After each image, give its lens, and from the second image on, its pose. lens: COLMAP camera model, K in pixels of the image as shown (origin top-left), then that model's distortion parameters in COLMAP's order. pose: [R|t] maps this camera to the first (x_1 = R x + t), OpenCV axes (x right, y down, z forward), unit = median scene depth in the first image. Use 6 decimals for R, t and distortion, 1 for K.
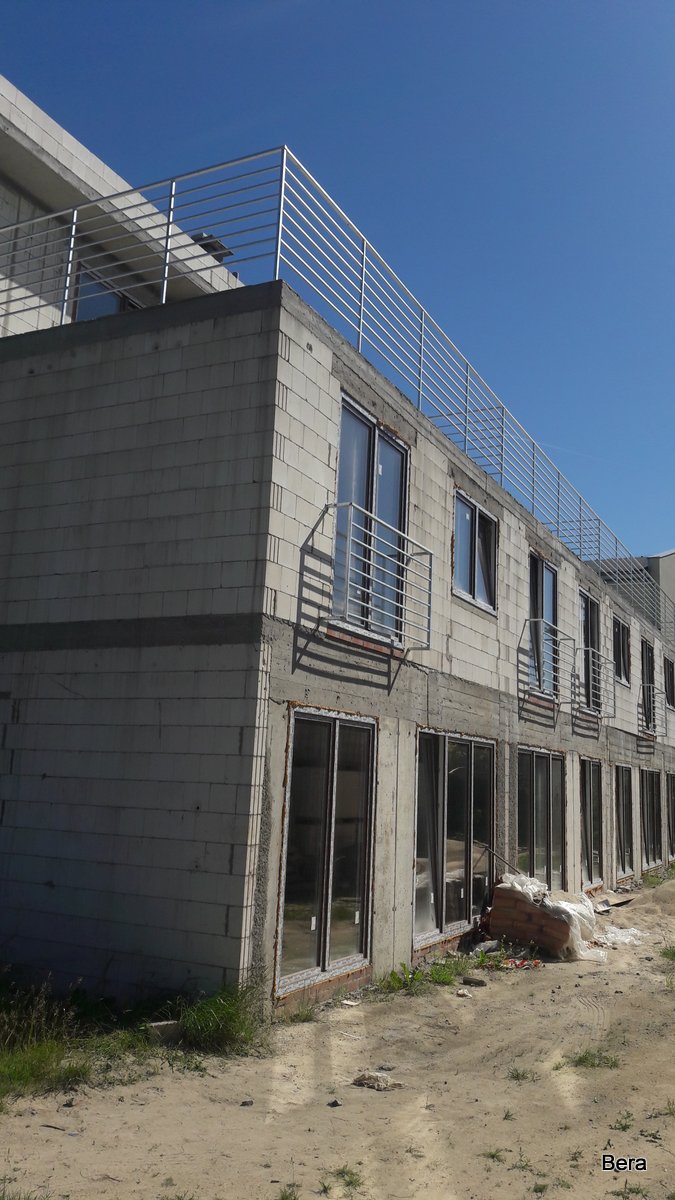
lens RADIAL K [[968.4, 0, 335.7], [0, 968.4, 582.4], [0, 0, 1]] dist [0.146417, -0.269282]
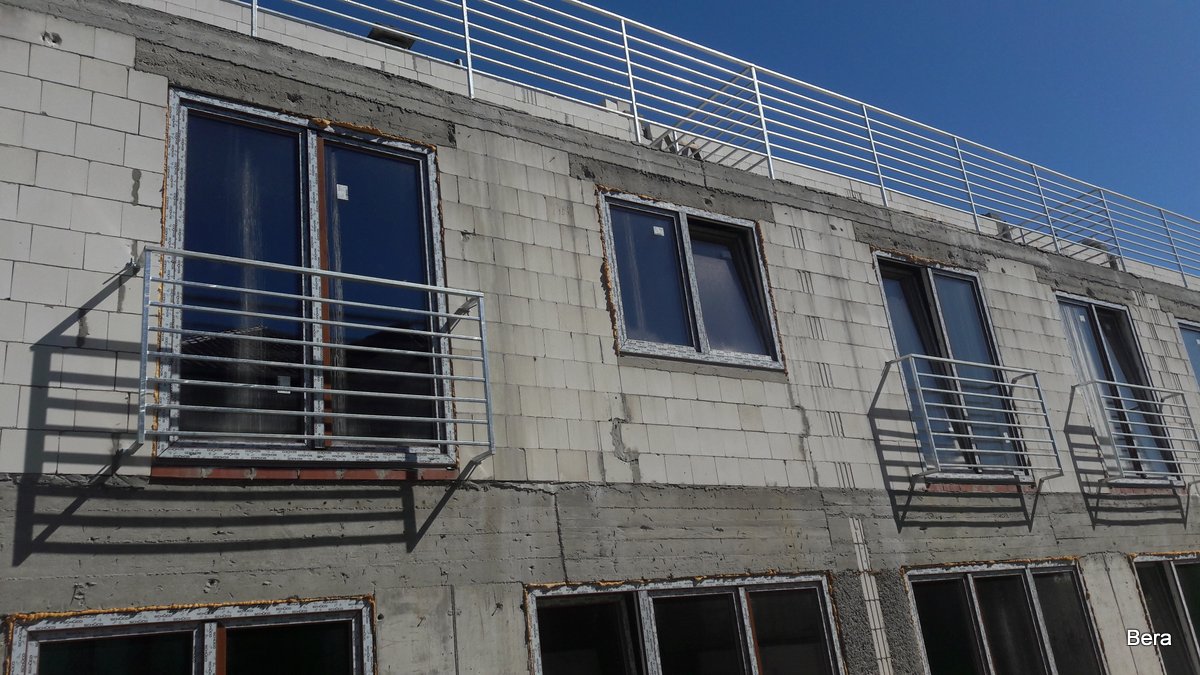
lens RADIAL K [[951.0, 0, 571.0], [0, 951.0, 336.3], [0, 0, 1]] dist [0.169113, -0.323182]
pose [[0.861249, -0.291402, -0.416335, 0.405056], [0.239437, 0.955314, -0.173336, 0.115183], [0.448241, 0.049599, 0.892535, 0.520249]]
